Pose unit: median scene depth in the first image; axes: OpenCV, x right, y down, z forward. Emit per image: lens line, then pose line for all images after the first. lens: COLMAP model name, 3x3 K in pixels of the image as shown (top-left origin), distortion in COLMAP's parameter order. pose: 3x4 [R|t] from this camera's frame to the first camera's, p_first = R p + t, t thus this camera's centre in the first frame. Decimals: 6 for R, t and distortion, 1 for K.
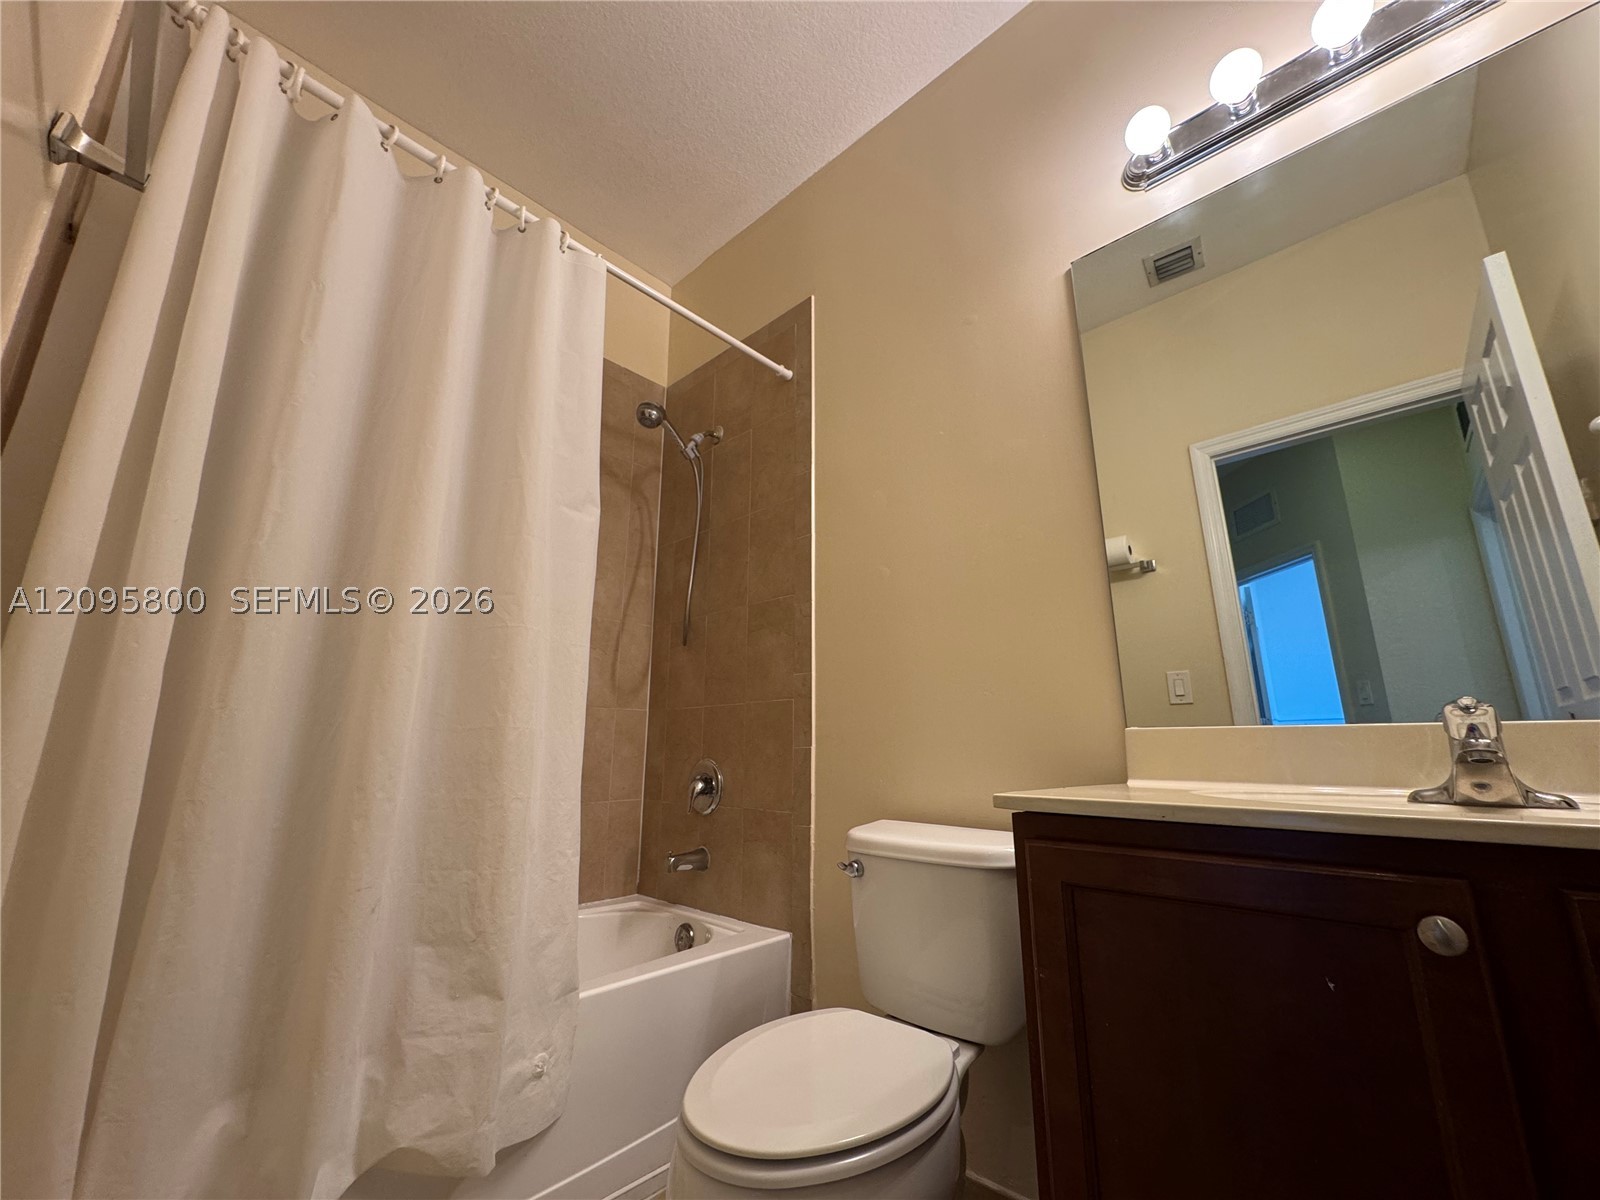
lens RADIAL K [[638.5, 0, 802.9], [0, 638.5, 594.2], [0, 0, 1]] dist [-0.012047, 0.001863]
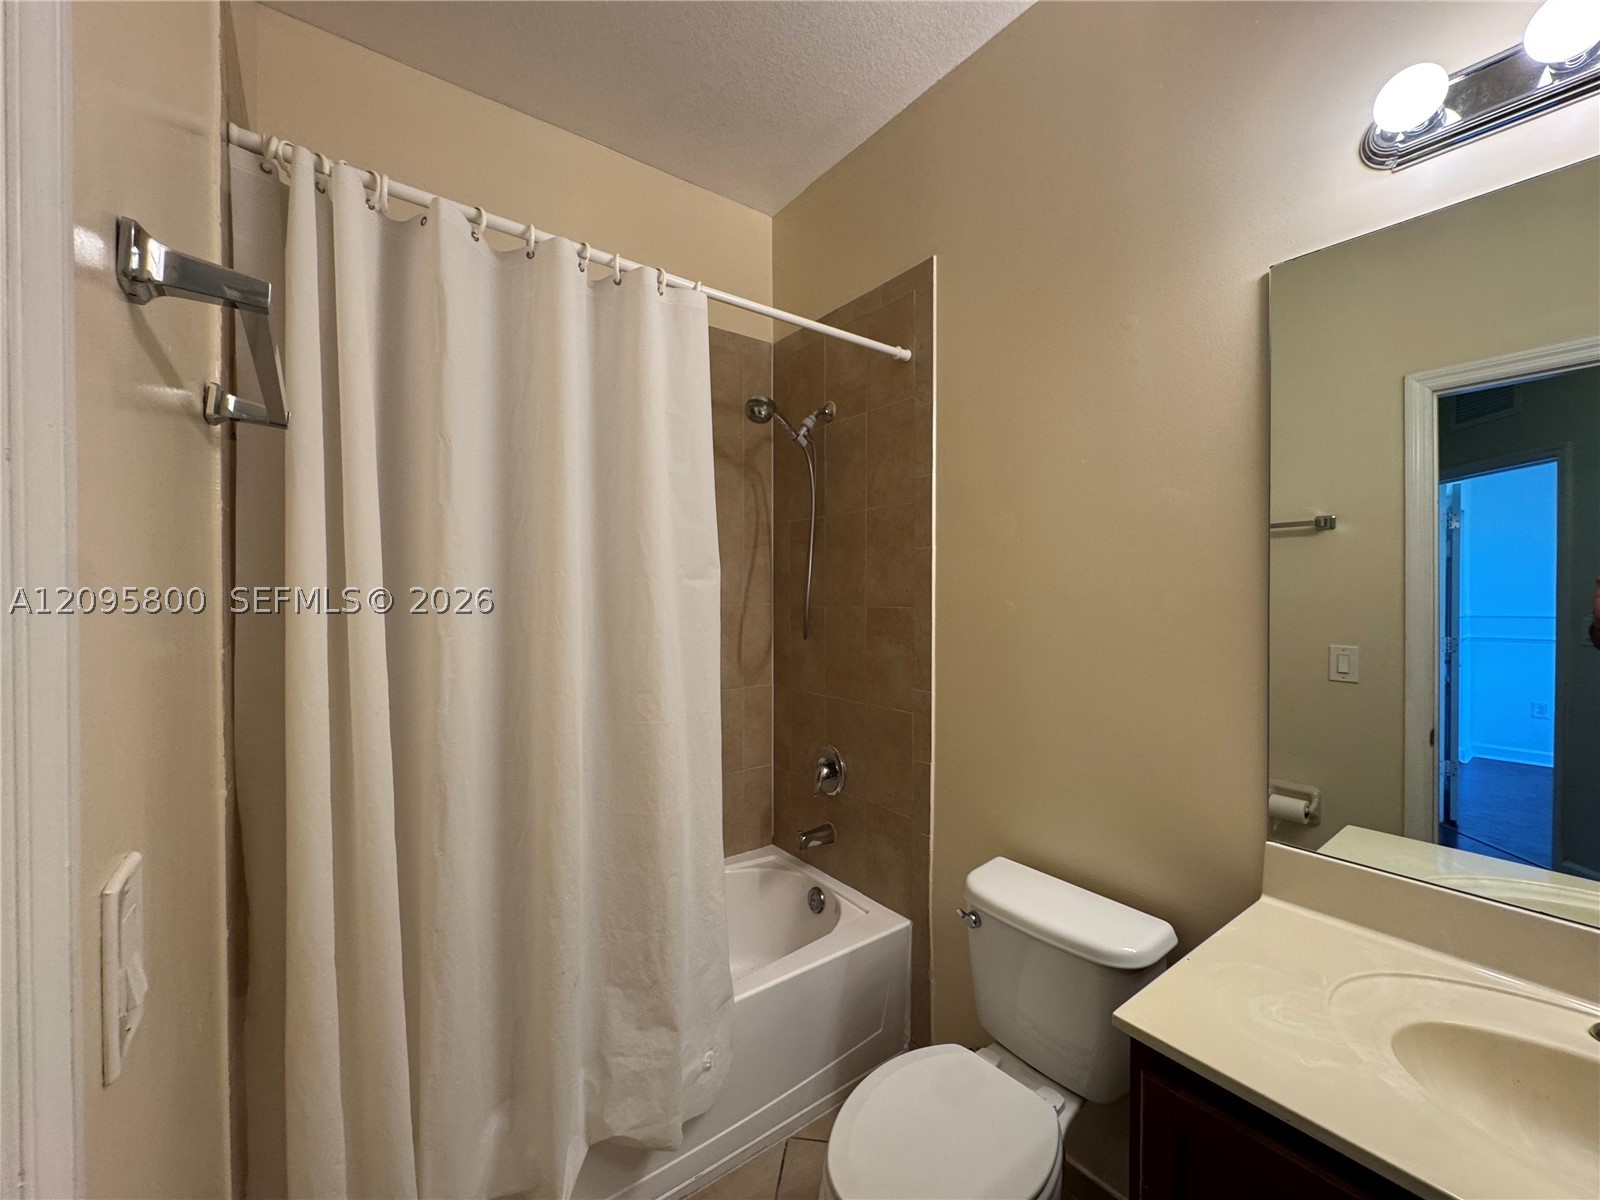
lens RADIAL K [[638.5, 0, 799.3], [0, 638.5, 600.9], [0, 0, 1]] dist [-0.012047, 0.001863]
pose [[0.983274, 0.001711, -0.182125, -0.009487], [0.042839, 0.969729, 0.240398, -0.315891], [0.177023, -0.244179, 0.953436, 0.040879]]
